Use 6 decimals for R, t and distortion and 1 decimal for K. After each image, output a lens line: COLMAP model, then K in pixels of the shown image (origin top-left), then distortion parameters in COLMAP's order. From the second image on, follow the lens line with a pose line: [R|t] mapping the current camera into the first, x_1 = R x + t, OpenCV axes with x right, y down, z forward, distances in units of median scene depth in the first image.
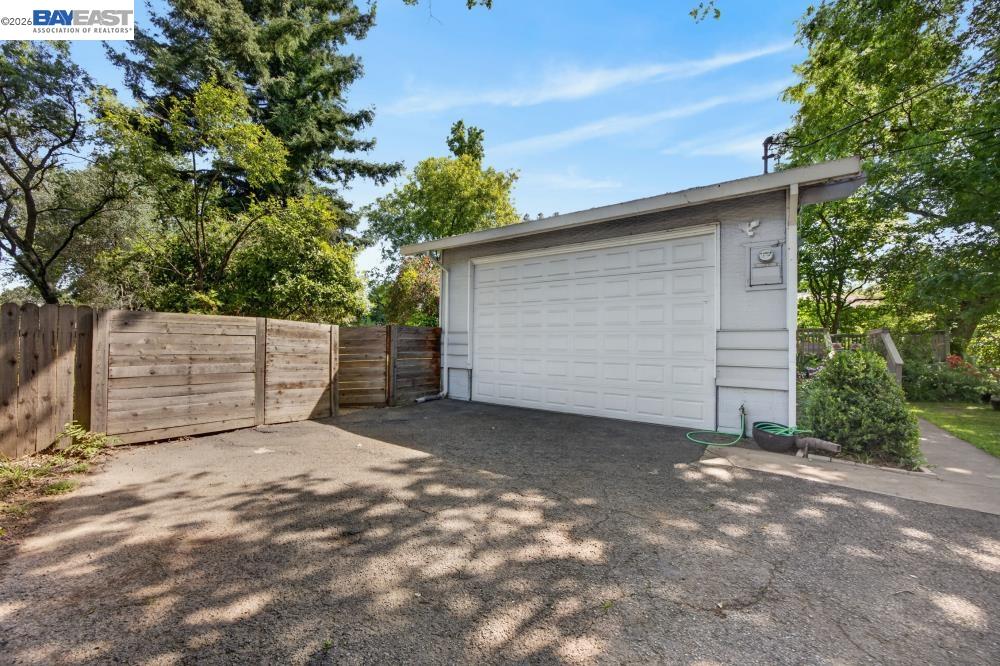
lens RADIAL K [[383.4, 0, 501.3], [0, 383.4, 336.2], [0, 0, 1]] dist [-0.003686, 0.000033]
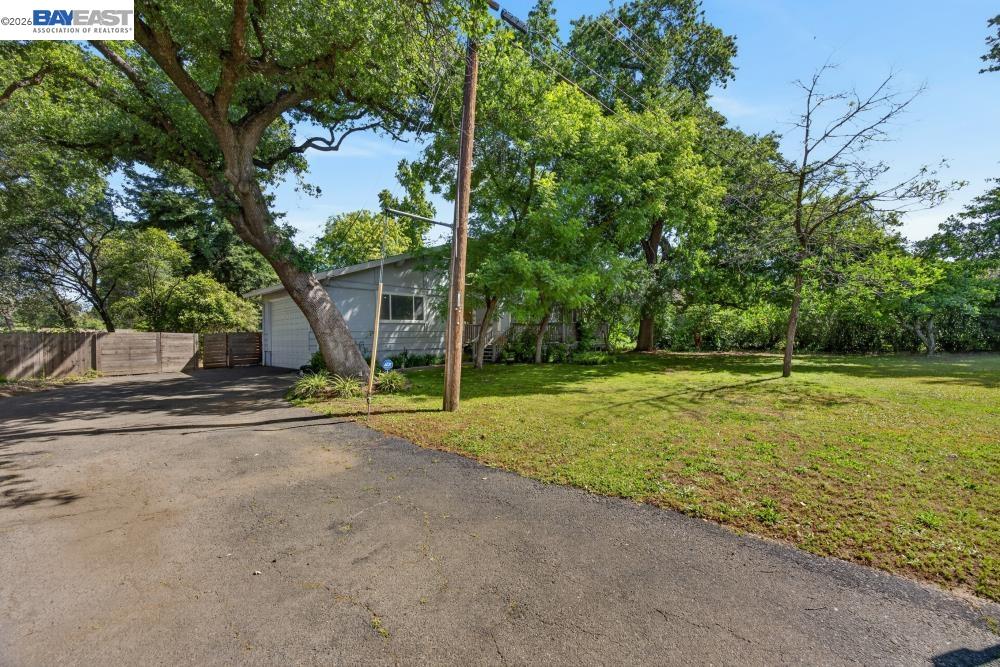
lens RADIAL K [[383.4, 0, 499.2], [0, 383.4, 332.9], [0, 0, 1]] dist [-0.003686, 0.000033]
pose [[0.993565, -0.026999, -0.110000, 1.911550], [0.028812, 0.999473, 0.014928, -0.015834], [0.109539, -0.018001, 0.993819, -1.313771]]
